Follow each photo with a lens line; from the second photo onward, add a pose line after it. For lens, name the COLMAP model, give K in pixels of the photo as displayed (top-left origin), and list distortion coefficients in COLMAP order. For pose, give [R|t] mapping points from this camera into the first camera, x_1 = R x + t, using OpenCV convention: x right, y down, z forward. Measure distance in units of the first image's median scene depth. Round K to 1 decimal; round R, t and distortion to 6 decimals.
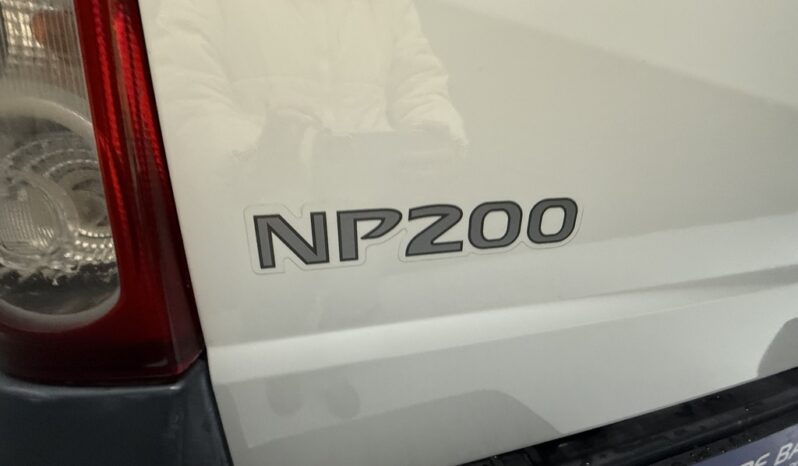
lens RADIAL K [[318.9, 0, 378.0], [0, 318.9, 227.9], [0, 0, 1]] dist [-0.000475, -0.000397]
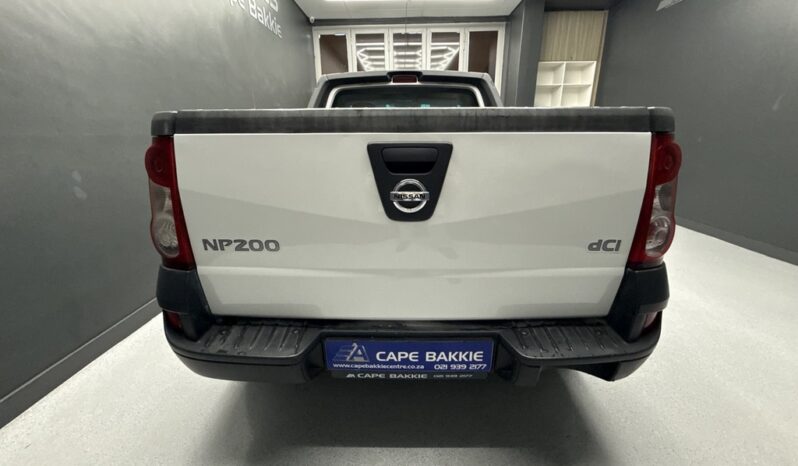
lens RADIAL K [[318.9, 0, 402.2], [0, 318.9, 232.4], [0, 0, 1]] dist [-0.000475, -0.000397]
pose [[0.955170, 0.088697, -0.282459, 3.288124], [-0.069485, 0.994580, 0.077341, -0.617799], [0.287788, -0.054247, 0.956156, -2.338476]]
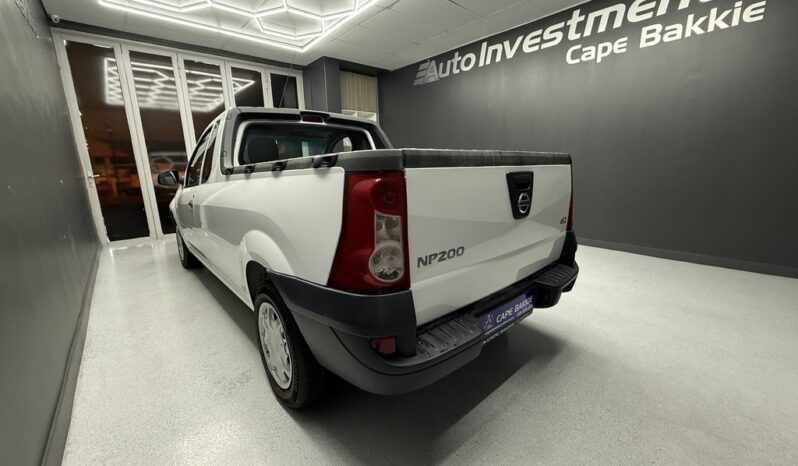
lens RADIAL K [[318.9, 0, 396.9], [0, 318.9, 230.9], [0, 0, 1]] dist [-0.000475, -0.000397]
pose [[0.907969, -0.091336, 0.408961, -2.503043], [0.106298, 0.994236, -0.013953, -0.397280], [-0.405330, 0.056140, 0.912445, -3.358477]]
